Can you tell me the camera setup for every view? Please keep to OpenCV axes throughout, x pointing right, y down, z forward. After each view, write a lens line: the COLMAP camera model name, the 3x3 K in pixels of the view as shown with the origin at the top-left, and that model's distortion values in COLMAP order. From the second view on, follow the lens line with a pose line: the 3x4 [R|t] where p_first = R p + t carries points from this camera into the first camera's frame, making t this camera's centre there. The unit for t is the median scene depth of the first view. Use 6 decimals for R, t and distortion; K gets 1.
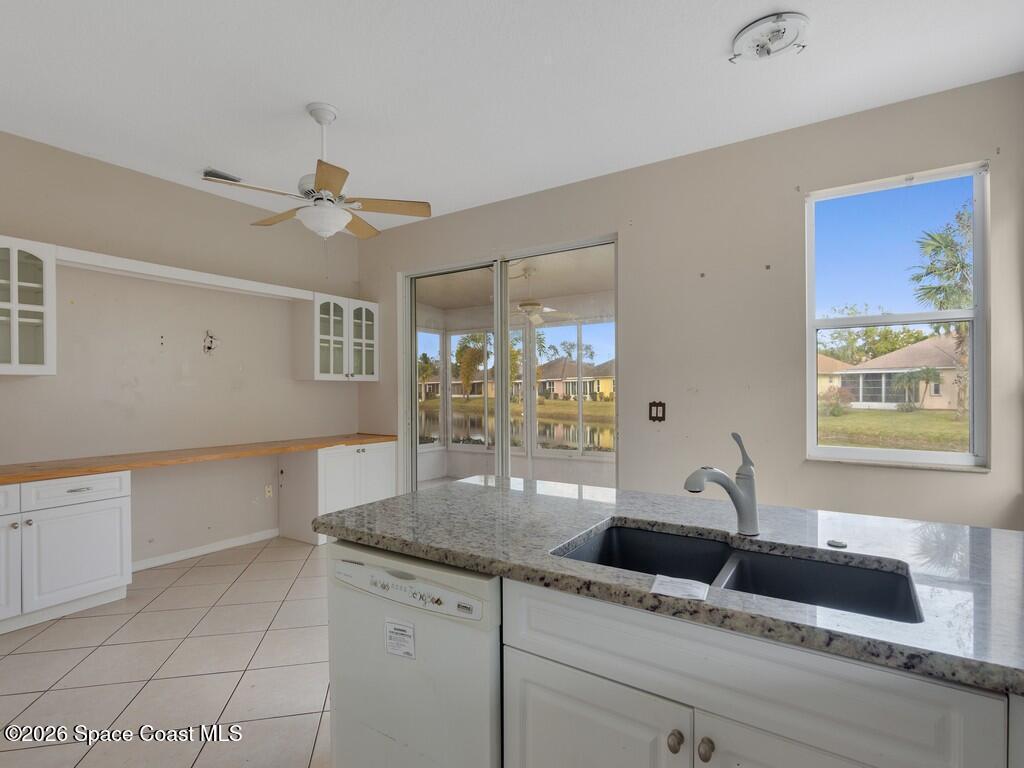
lens RADIAL K [[516.8, 0, 507.6], [0, 516.8, 391.7], [0, 0, 1]] dist [-0.005211, 0.000809]
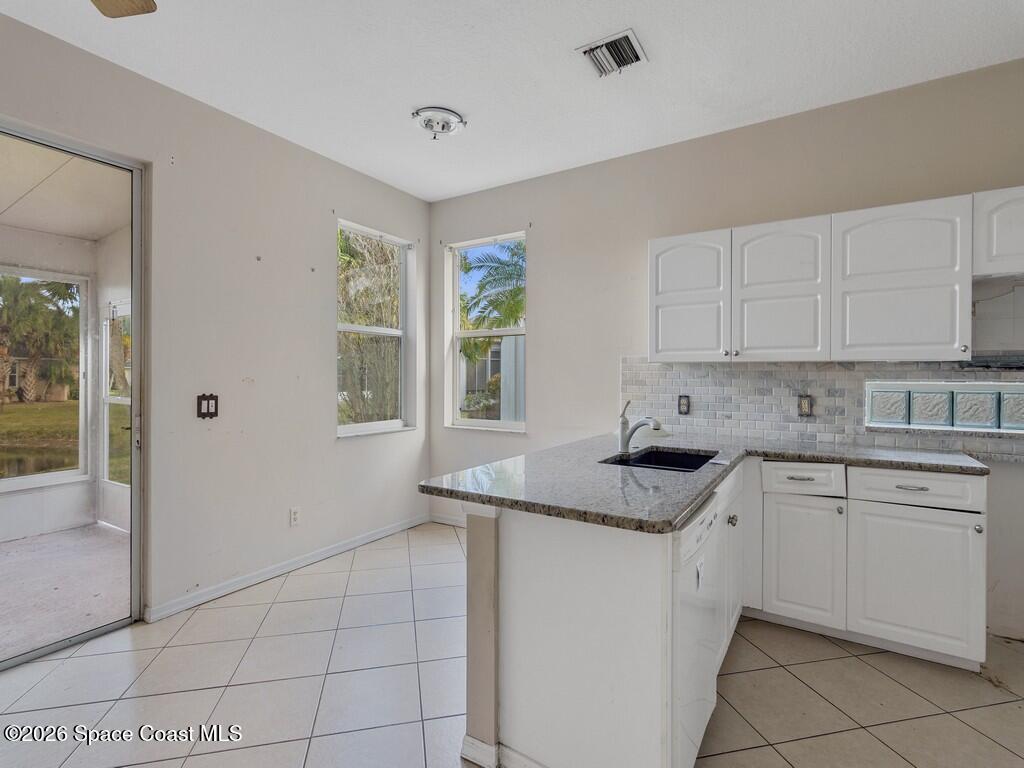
lens RADIAL K [[496.2, 0, 513.0], [0, 496.2, 380.9], [0, 0, 1]] dist [-0.005052, -0.001358]
pose [[-0.015052, -0.001237, 0.999886, -0.474932], [0.006942, 0.999975, 0.001341, 0.000381], [-0.999863, 0.006961, -0.015043, 0.486610]]
